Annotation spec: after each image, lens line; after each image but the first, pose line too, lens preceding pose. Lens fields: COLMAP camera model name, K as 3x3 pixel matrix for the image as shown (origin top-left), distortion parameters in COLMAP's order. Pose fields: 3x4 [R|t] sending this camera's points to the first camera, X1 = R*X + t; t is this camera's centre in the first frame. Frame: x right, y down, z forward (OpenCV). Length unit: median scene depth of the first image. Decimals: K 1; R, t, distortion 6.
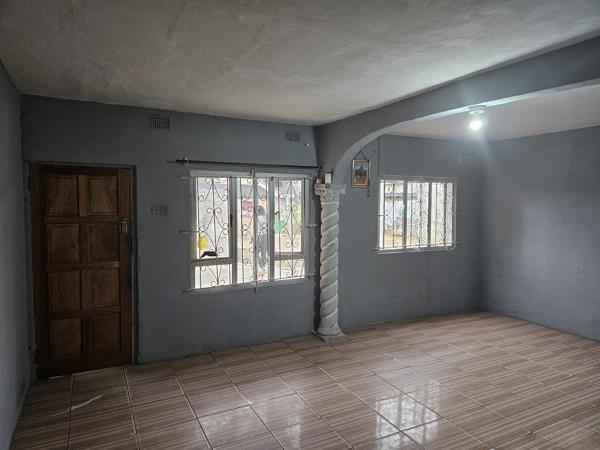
lens RADIAL K [[396.4, 0, 297.5], [0, 396.4, 227.7], [0, 0, 1]] dist [0.021618, -0.002297]
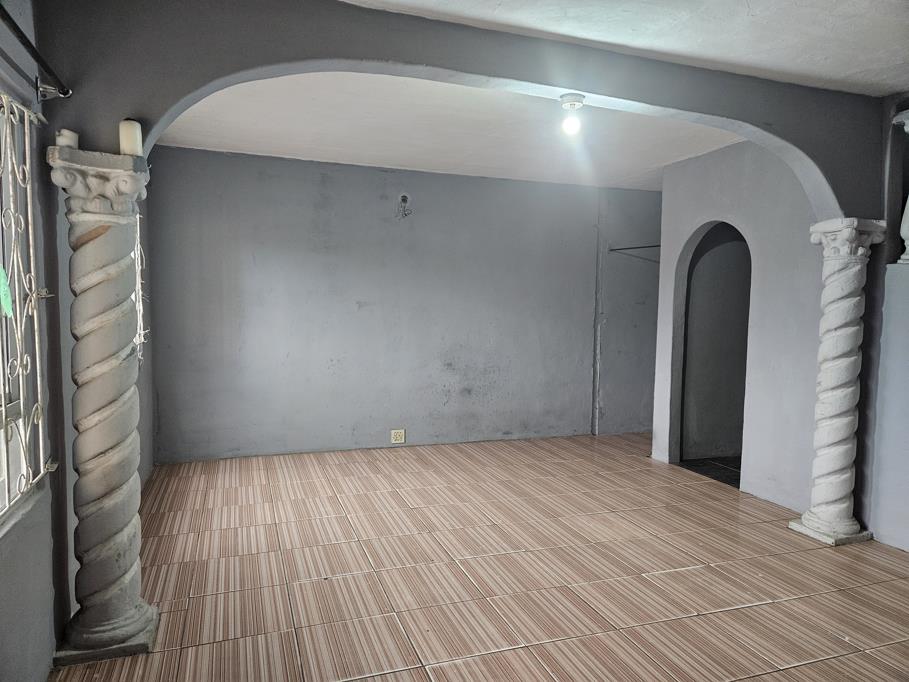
lens RADIAL K [[600.6, 0, 450.7], [0, 600.6, 345.1], [0, 0, 1]] dist [0.021618, -0.002297]
pose [[0.127561, -0.068070, 0.989492, -0.390390], [0.052397, 0.996712, 0.061812, 0.022360], [-0.990446, 0.043962, 0.130708, 0.718290]]
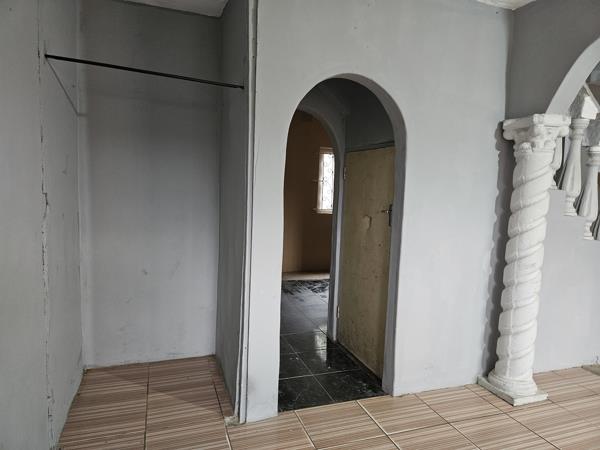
lens RADIAL K [[392.2, 0, 300.0], [0, 392.2, 225.0], [0, 0, 1]] dist [0.002088, 0.000160]
pose [[-0.990051, -0.052520, 0.130543, 0.737113], [-0.031334, 0.986726, 0.159345, 0.011018], [-0.137179, 0.153669, -0.978554, 0.936042]]
